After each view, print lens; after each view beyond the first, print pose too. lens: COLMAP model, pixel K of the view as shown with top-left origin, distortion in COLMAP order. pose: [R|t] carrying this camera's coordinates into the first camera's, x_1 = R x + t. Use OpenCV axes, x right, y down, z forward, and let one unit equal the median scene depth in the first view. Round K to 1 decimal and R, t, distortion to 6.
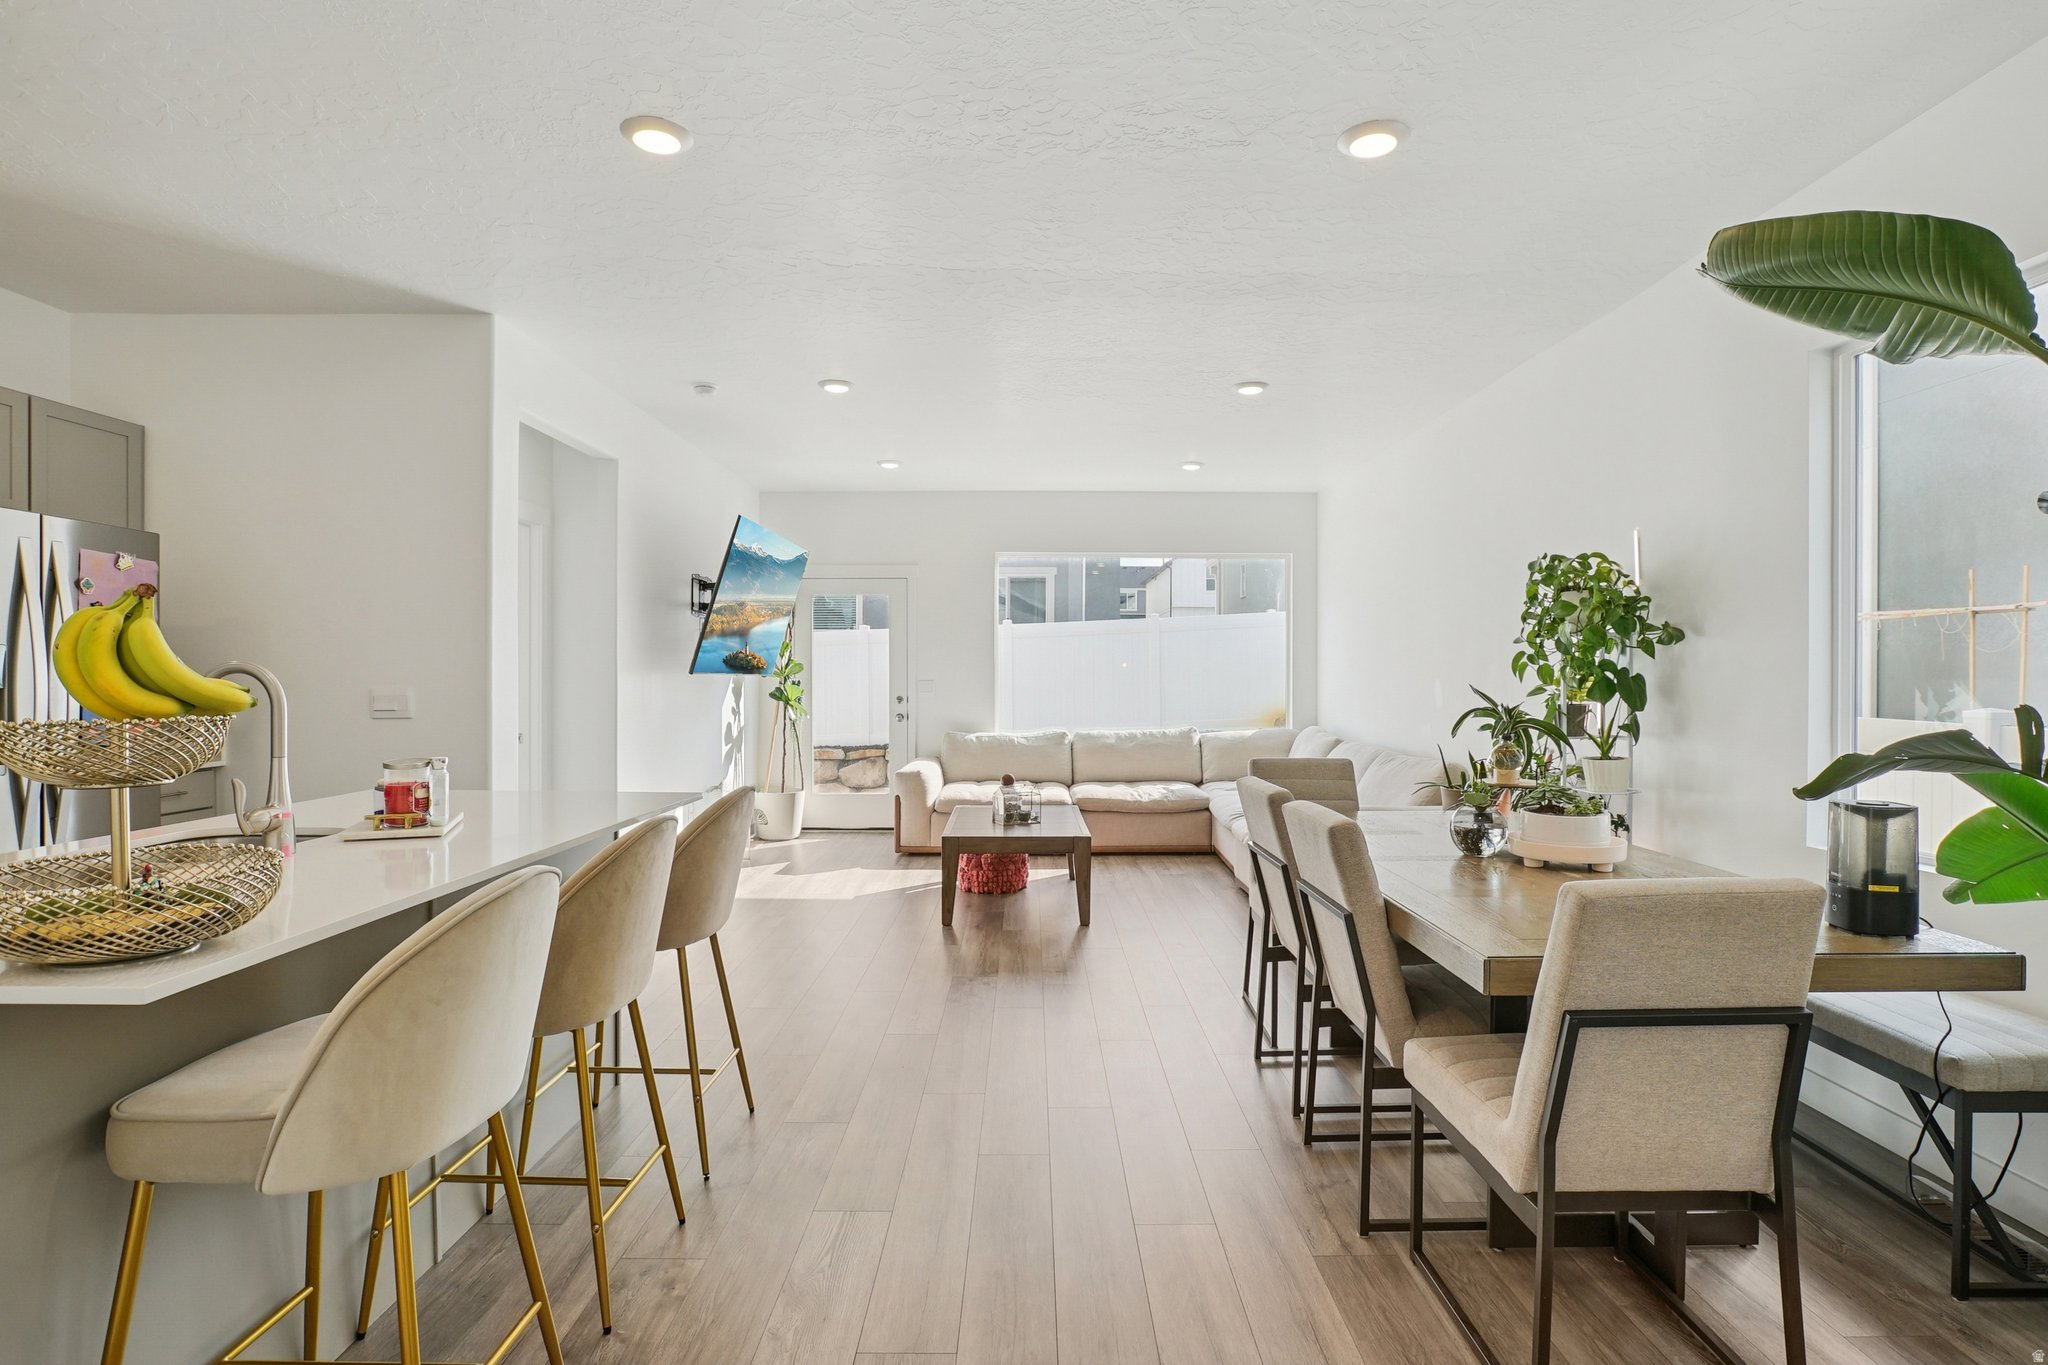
lens RADIAL K [[1038.4, 0, 1034.2], [0, 1038.4, 667.8], [0, 0, 1]] dist [-0.019325, 0.001407]
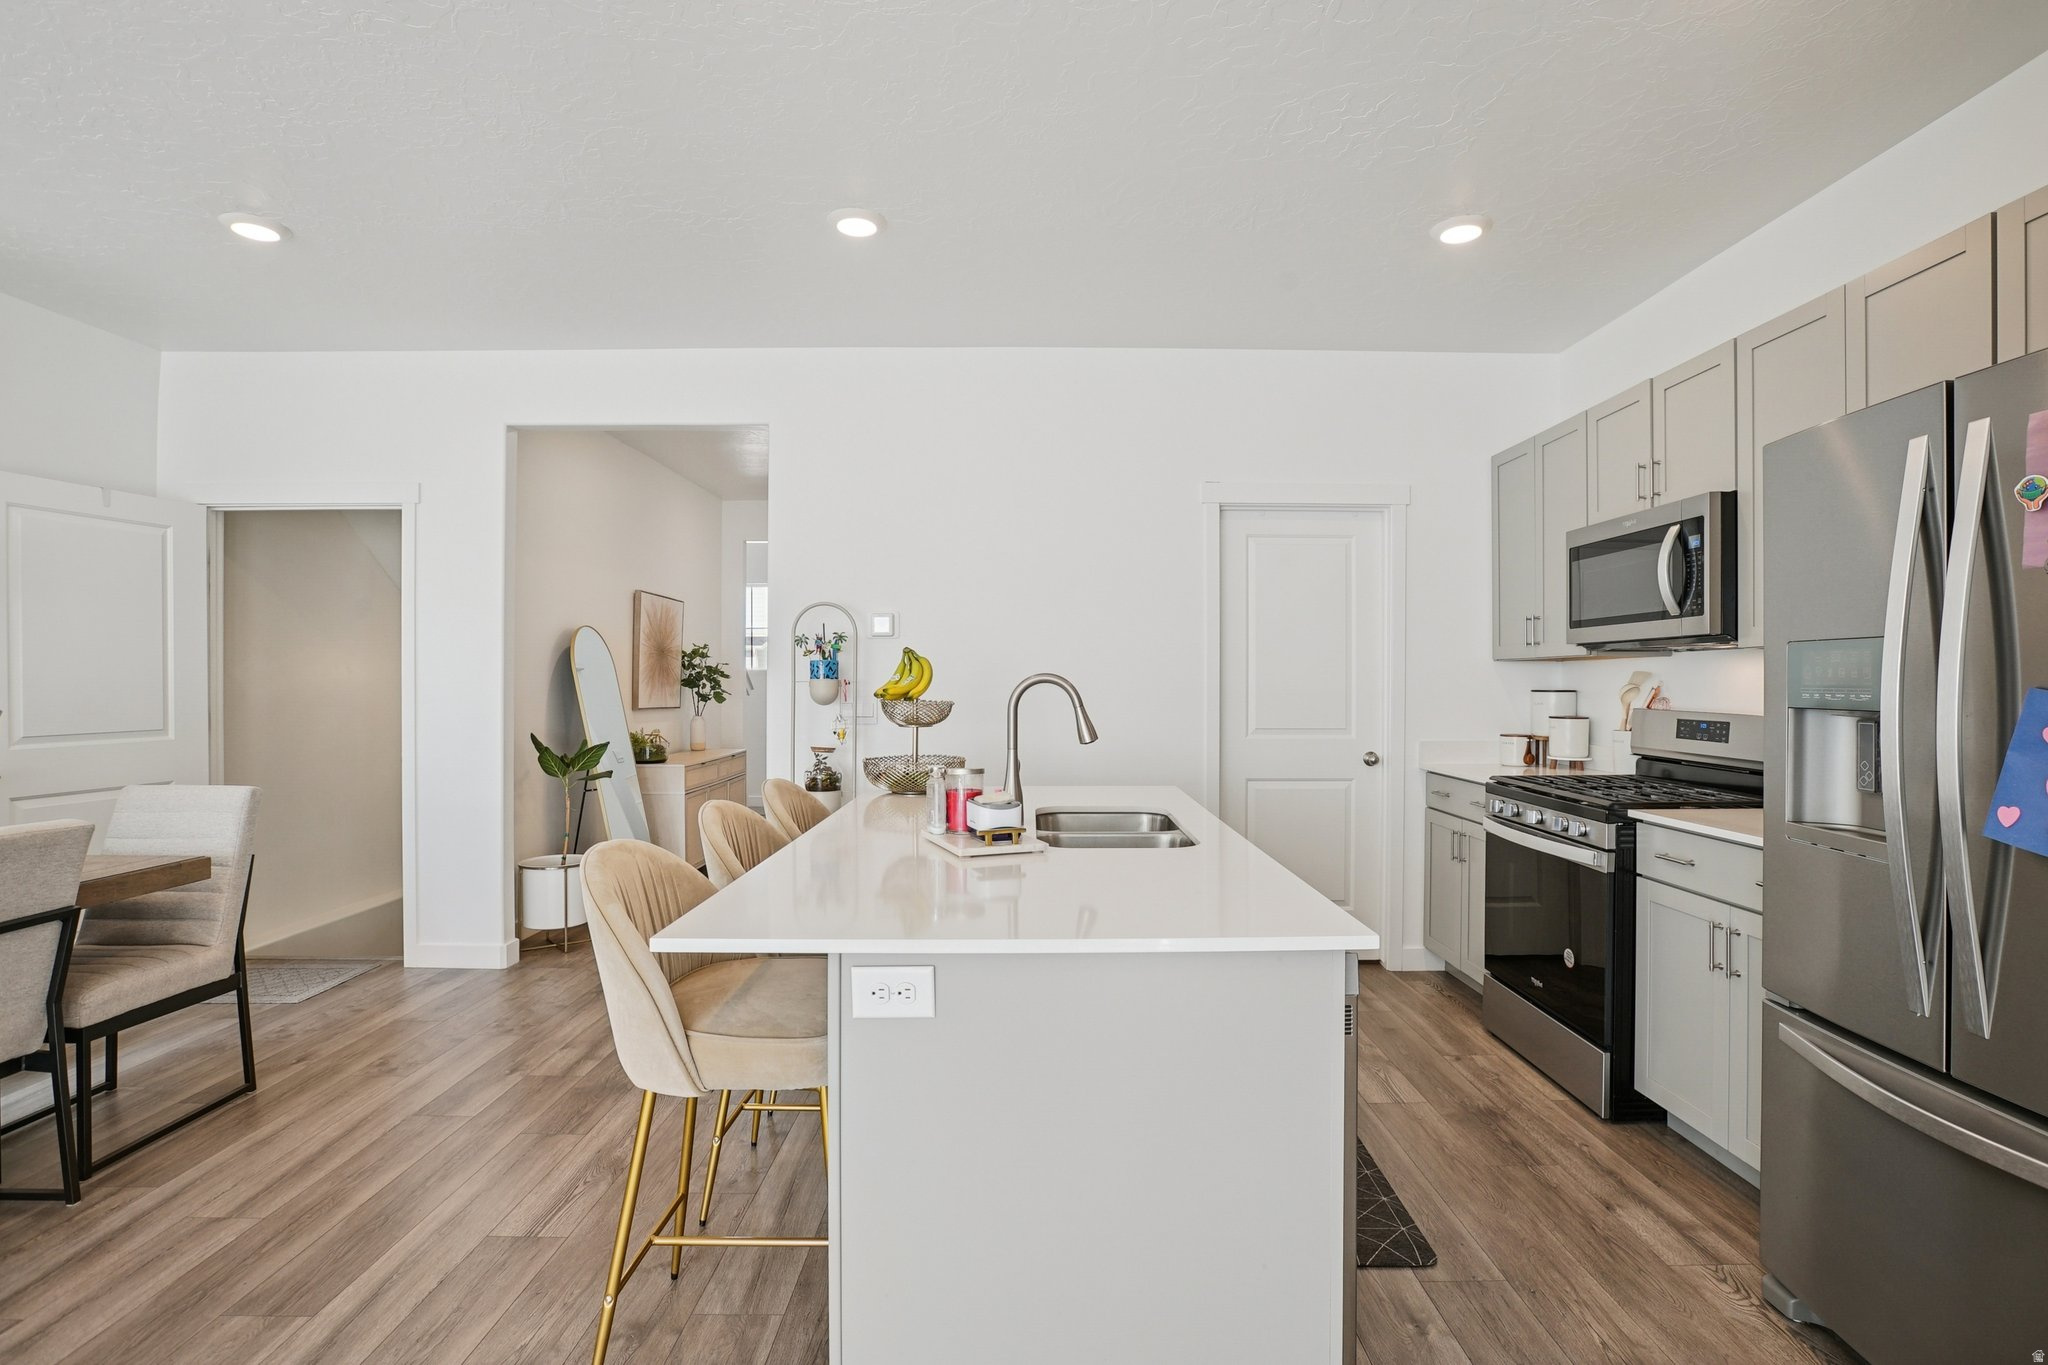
lens RADIAL K [[975.6, 0, 1035.1], [0, 975.6, 681.3], [0, 0, 1]] dist [-0.030245, 0.002949]
pose [[-0.999970, -0.005286, -0.005668, -0.219236], [-0.005251, 0.999967, -0.006194, 0.003853], [0.005701, -0.006164, -0.999965, 0.649511]]
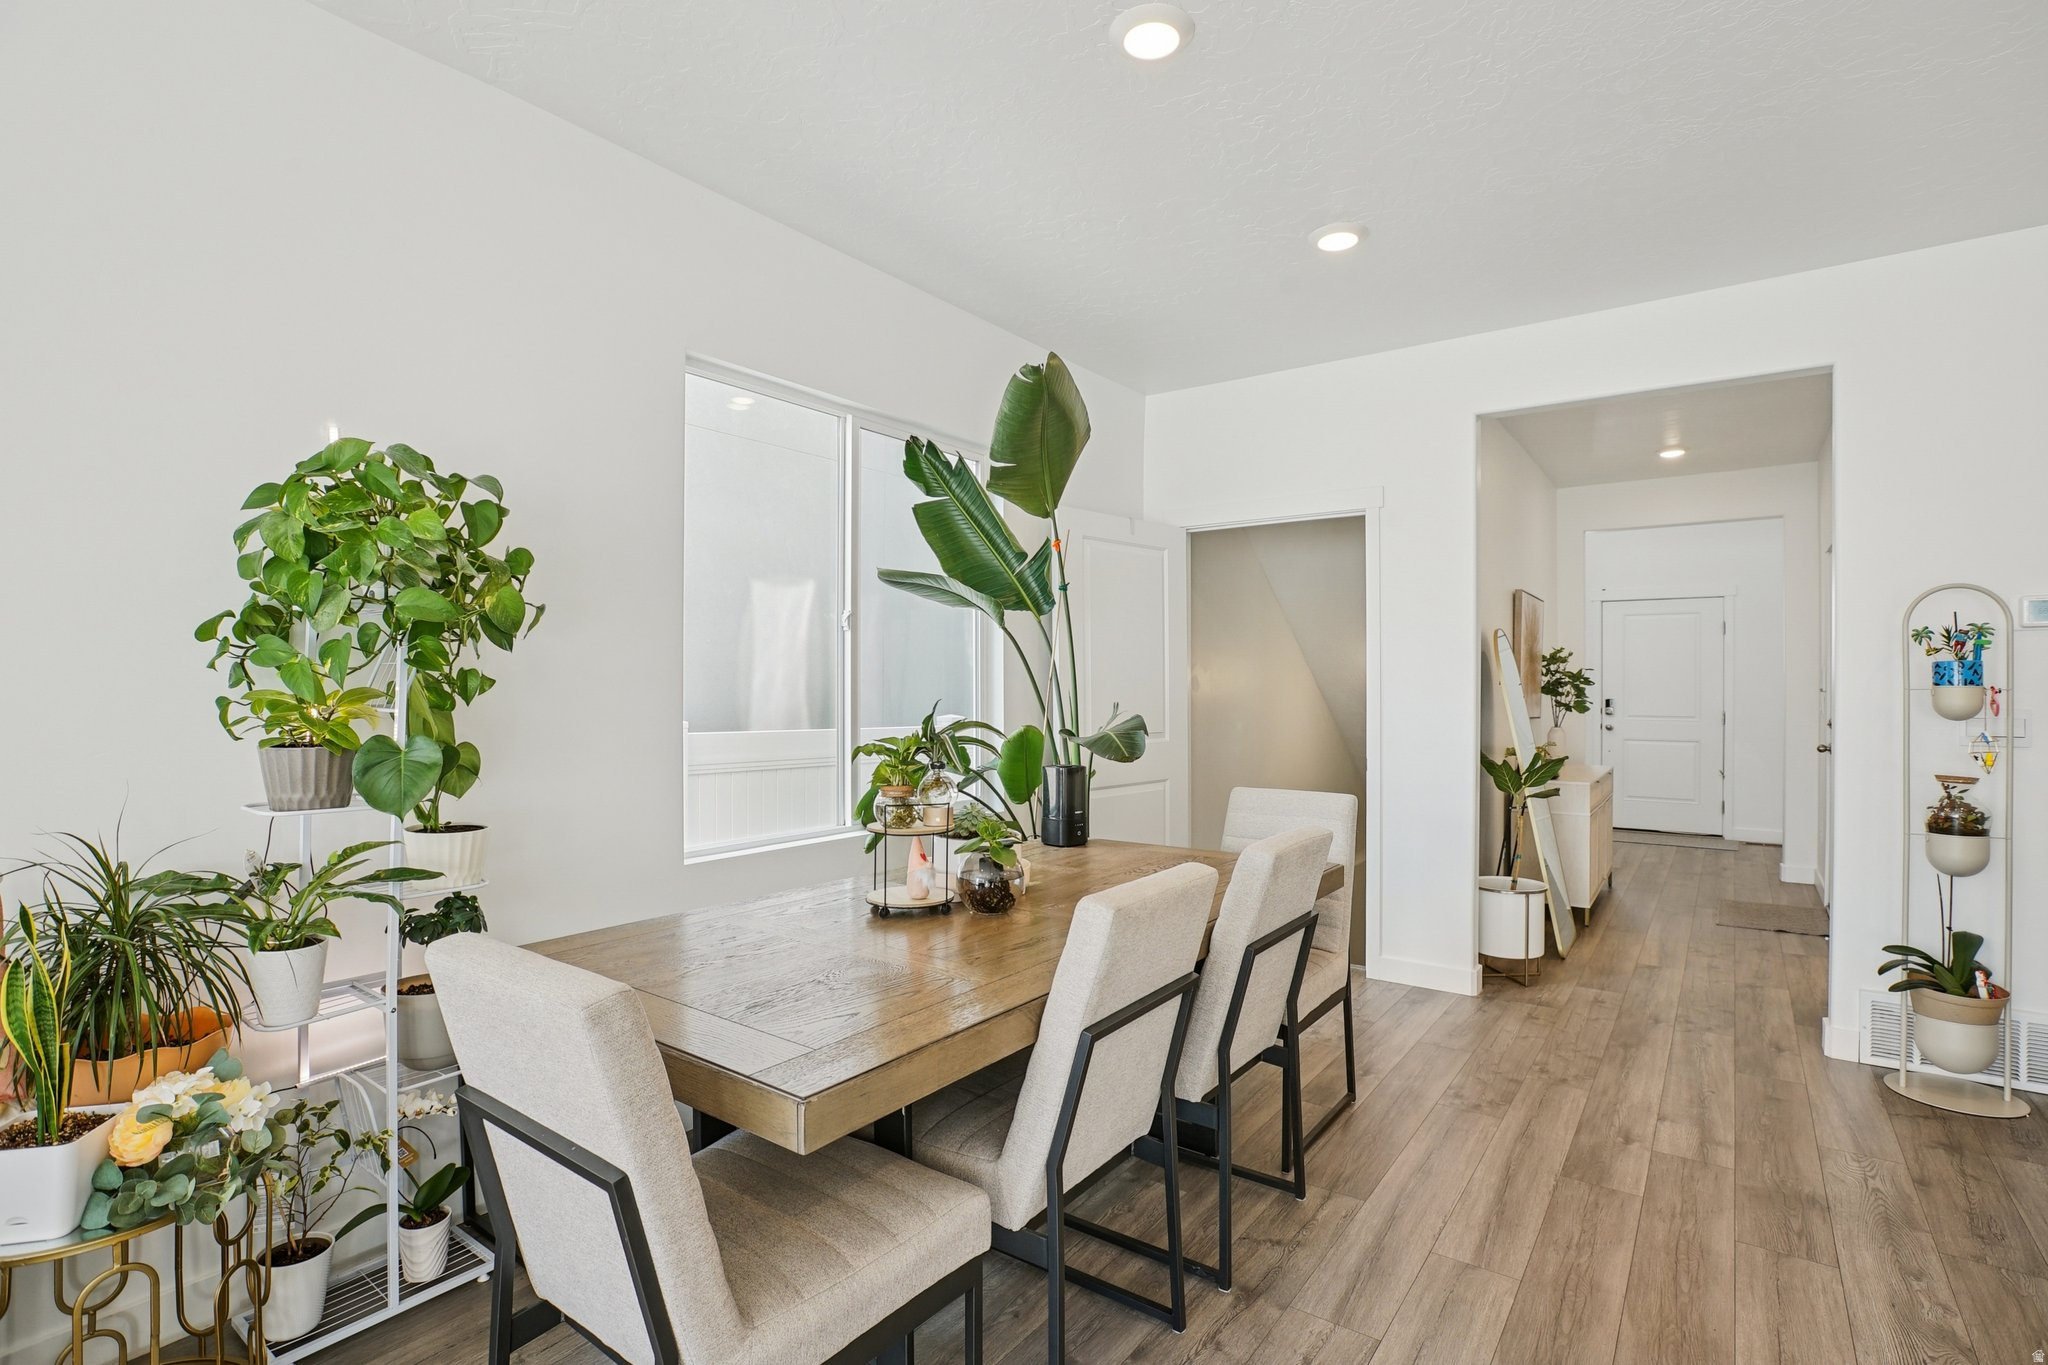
lens RADIAL K [[975.6, 0, 1030.9], [0, 975.6, 686.9], [0, 0, 1]] dist [-0.030245, 0.002949]
pose [[-0.805557, -0.004127, 0.592504, -0.018562], [-0.007888, 0.999962, -0.003759, 0.005032], [-0.592466, -0.007702, -0.805558, 0.653446]]
